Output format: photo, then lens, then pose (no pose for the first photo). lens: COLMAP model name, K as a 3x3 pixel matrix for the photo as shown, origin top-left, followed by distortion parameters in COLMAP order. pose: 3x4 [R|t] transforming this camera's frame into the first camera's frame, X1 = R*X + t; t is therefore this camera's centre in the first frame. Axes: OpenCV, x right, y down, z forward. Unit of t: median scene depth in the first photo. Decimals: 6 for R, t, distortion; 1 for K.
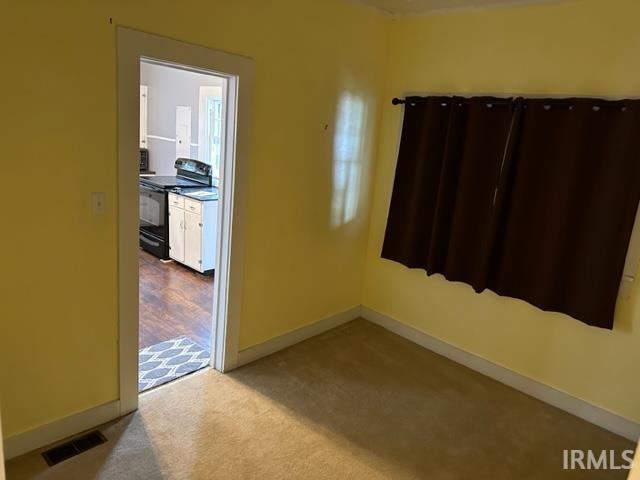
lens RADIAL K [[447.4, 0, 319.2], [0, 447.4, 241.2], [0, 0, 1]] dist [0.044437, -0.000906]
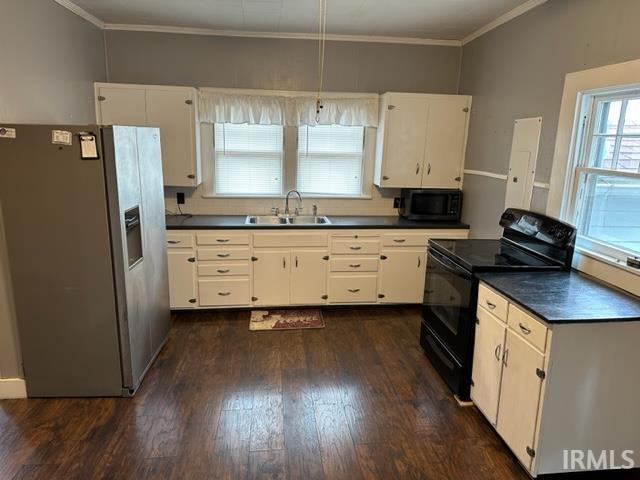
lens RADIAL K [[447.4, 0, 318.6], [0, 447.4, 239.2], [0, 0, 1]] dist [0.044437, -0.000906]
pose [[0.757636, 0.070858, -0.648820, -0.125356], [-0.110482, 0.993667, -0.020493, -0.111333], [0.643258, 0.087210, 0.760666, 0.427652]]
